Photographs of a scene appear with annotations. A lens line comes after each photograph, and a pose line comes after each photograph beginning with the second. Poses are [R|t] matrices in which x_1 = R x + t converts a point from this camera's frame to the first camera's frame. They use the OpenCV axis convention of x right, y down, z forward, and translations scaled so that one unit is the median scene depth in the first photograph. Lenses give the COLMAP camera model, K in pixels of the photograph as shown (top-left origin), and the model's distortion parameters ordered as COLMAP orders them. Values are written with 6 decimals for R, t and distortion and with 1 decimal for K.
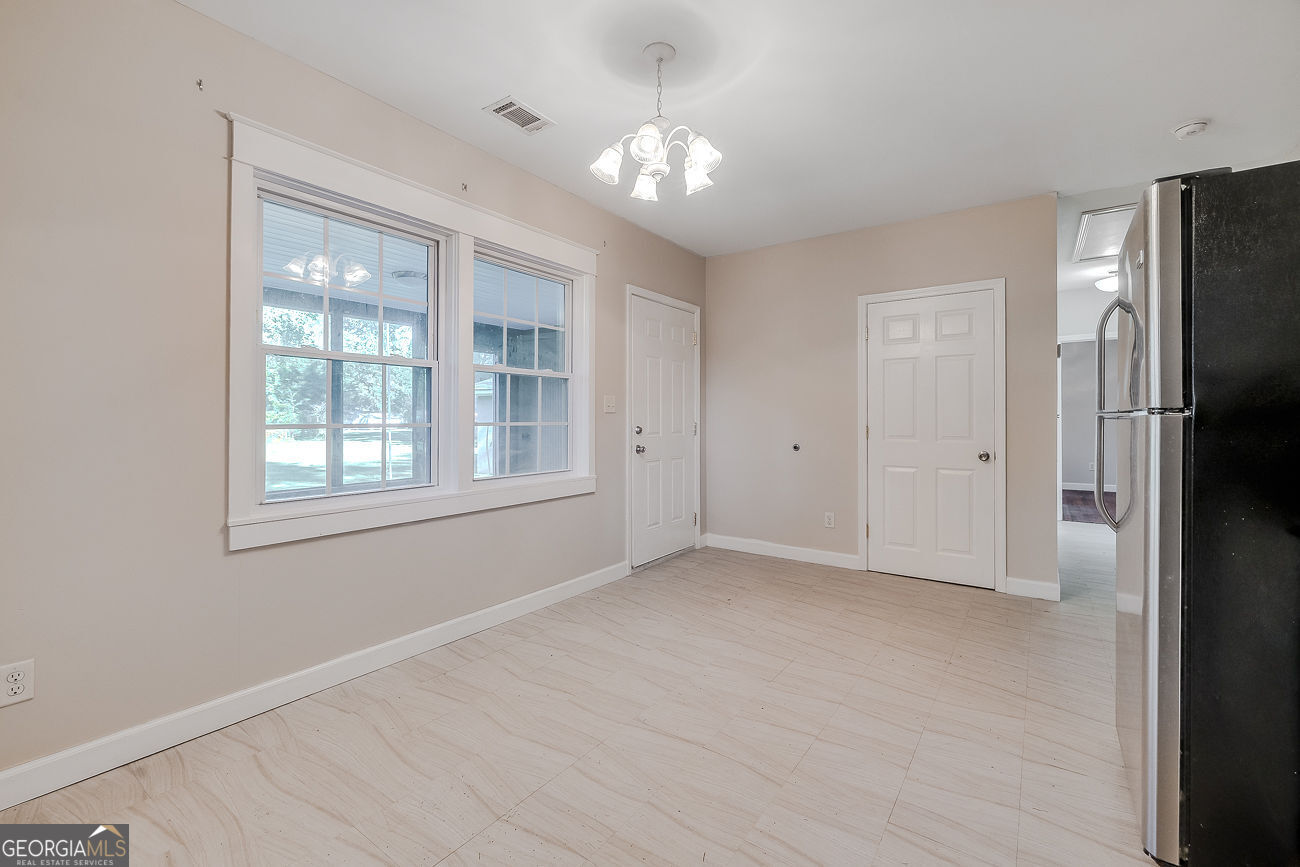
lens RADIAL K [[550.9, 0, 643.3], [0, 550.9, 422.2], [0, 0, 1]] dist [0.002709, -0.000365]
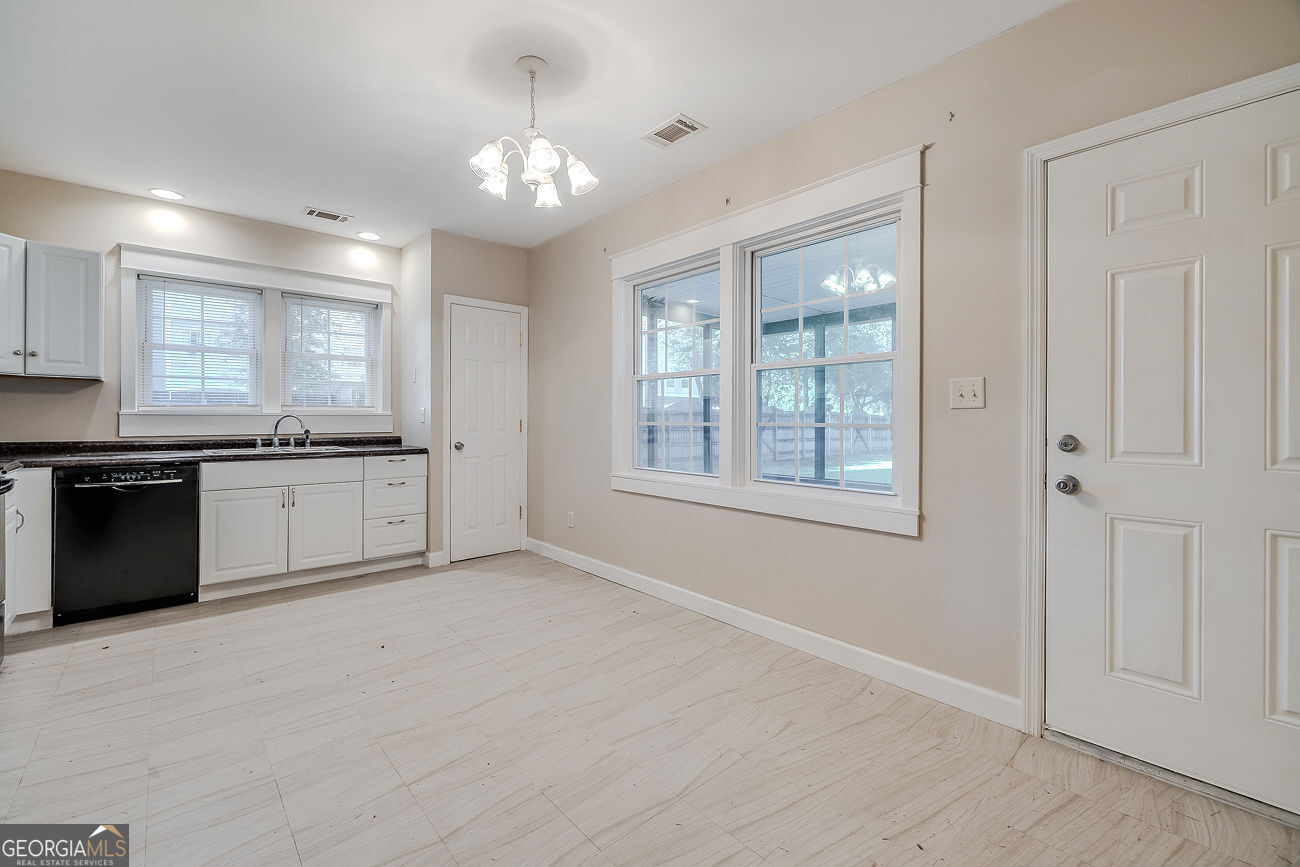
lens RADIAL K [[550.9, 0, 647.8], [0, 550.9, 422.1], [0, 0, 1]] dist [0.002709, -0.000365]
pose [[-0.217959, 0.004823, -0.975946, 0.604124], [-0.009442, 0.999931, 0.007050, -0.004116], [0.975912, 0.010752, -0.217898, 0.873773]]
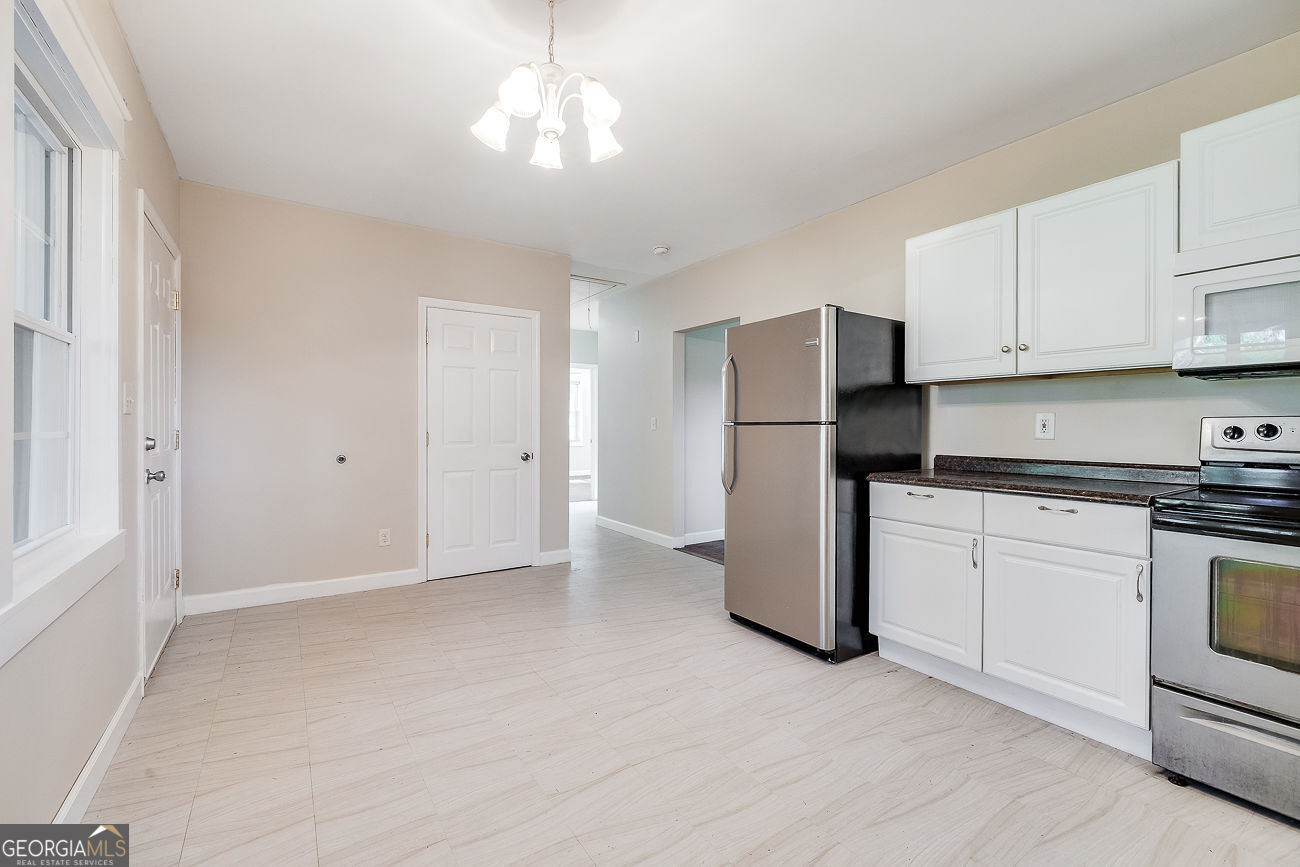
lens RADIAL K [[550.9, 0, 645.5], [0, 550.9, 429.2], [0, 0, 1]] dist [0.002709, -0.000365]
pose [[0.358811, -0.004541, 0.933399, -0.425569], [0.002546, 0.999989, 0.003886, -0.001879], [-0.933407, 0.000982, 0.358819, 0.343520]]
